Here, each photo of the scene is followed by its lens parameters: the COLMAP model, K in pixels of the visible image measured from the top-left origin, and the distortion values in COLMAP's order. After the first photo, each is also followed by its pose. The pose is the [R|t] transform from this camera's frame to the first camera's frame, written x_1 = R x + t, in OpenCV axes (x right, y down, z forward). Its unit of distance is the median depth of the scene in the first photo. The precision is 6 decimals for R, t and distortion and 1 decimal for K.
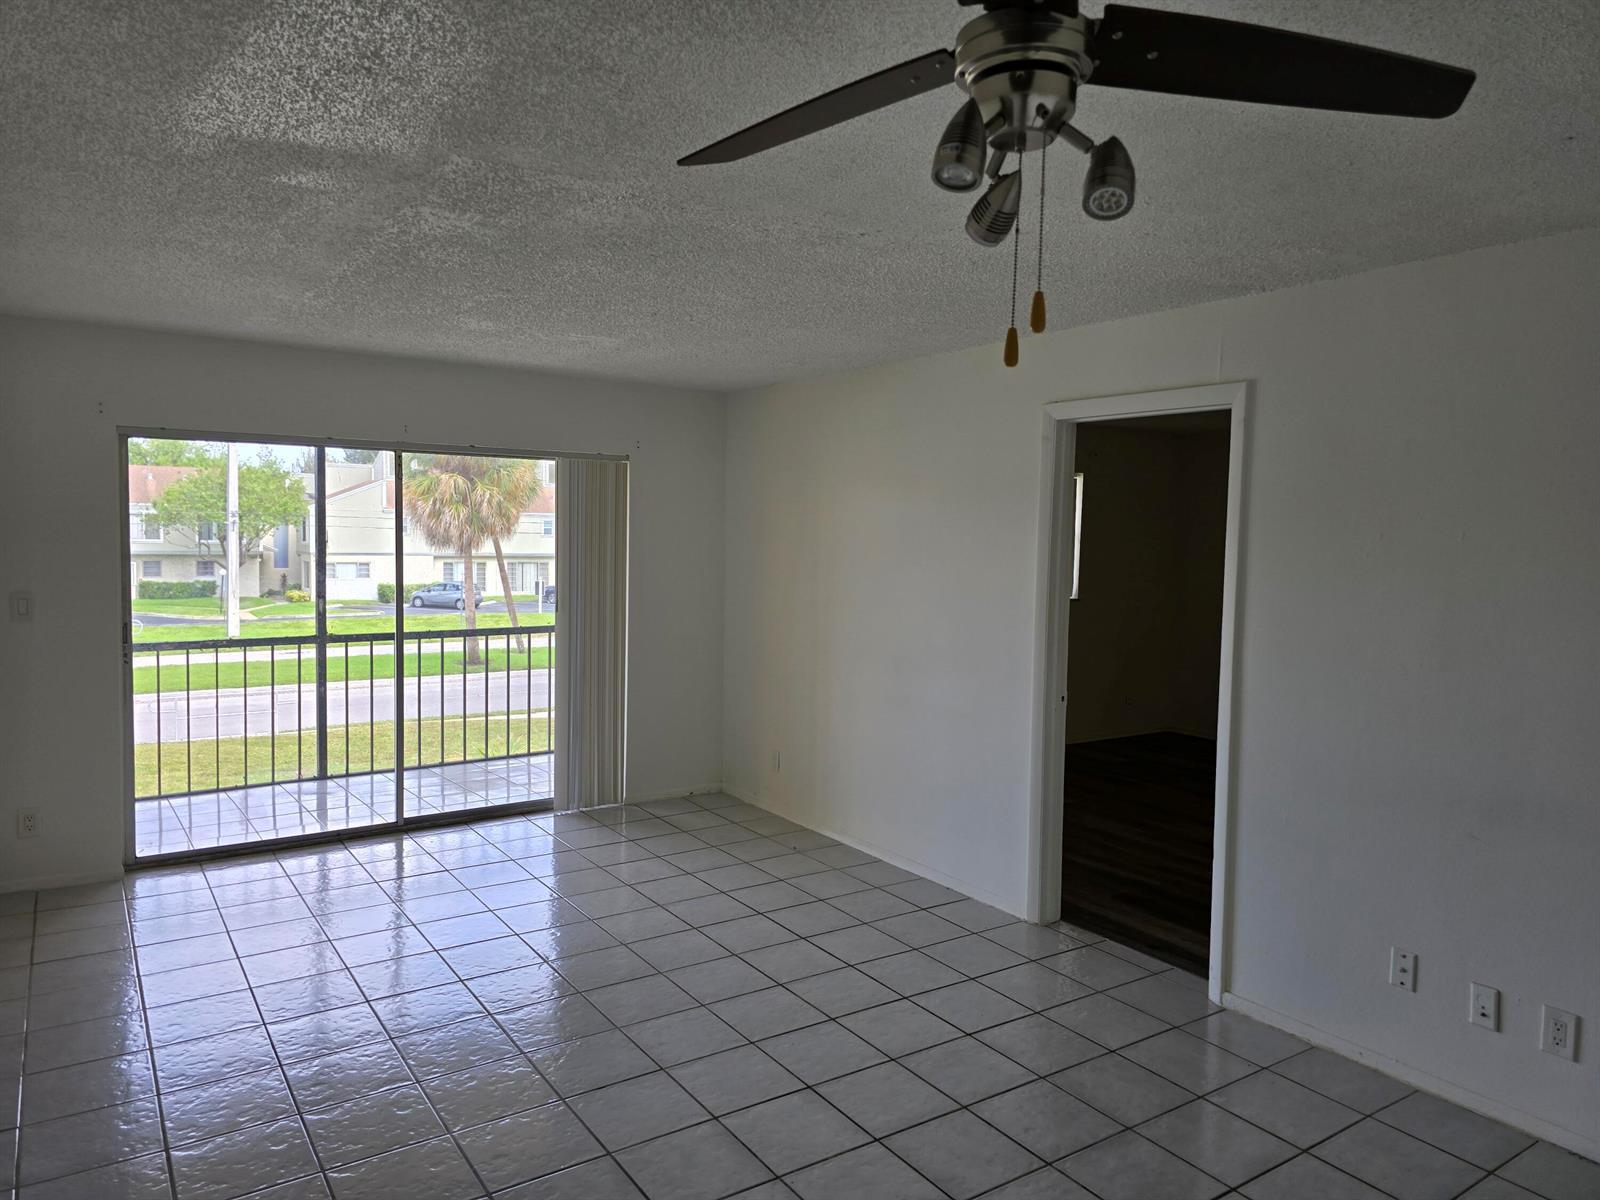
lens RADIAL K [[1067.4, 0, 795.0], [0, 1067.4, 600.5], [0, 0, 1]] dist [0.003199, 0.000931]
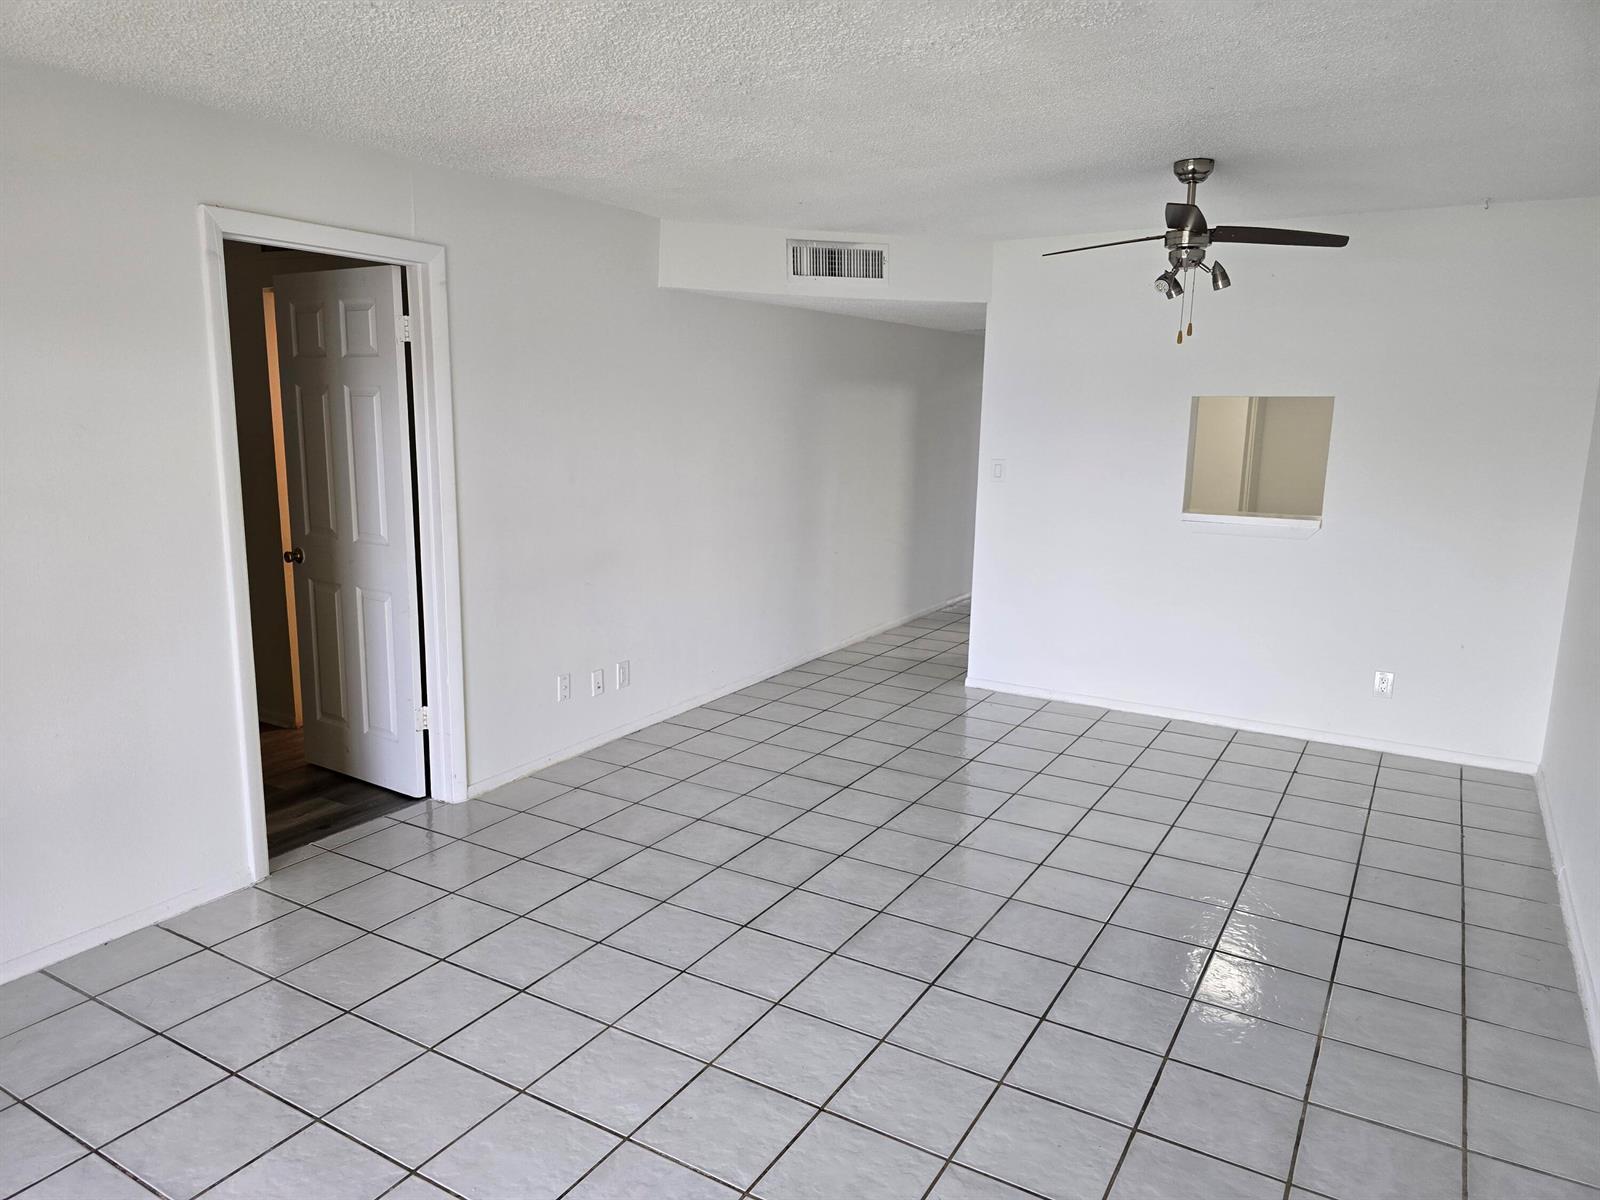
lens RADIAL K [[1067.4, 0, 800.8], [0, 1067.4, 598.0], [0, 0, 1]] dist [0.003199, 0.000931]
pose [[-0.426987, -0.186177, 0.884884, -0.853987], [0.041671, 0.973484, 0.224926, -0.092178], [-0.903297, 0.132914, -0.407907, 1.288806]]
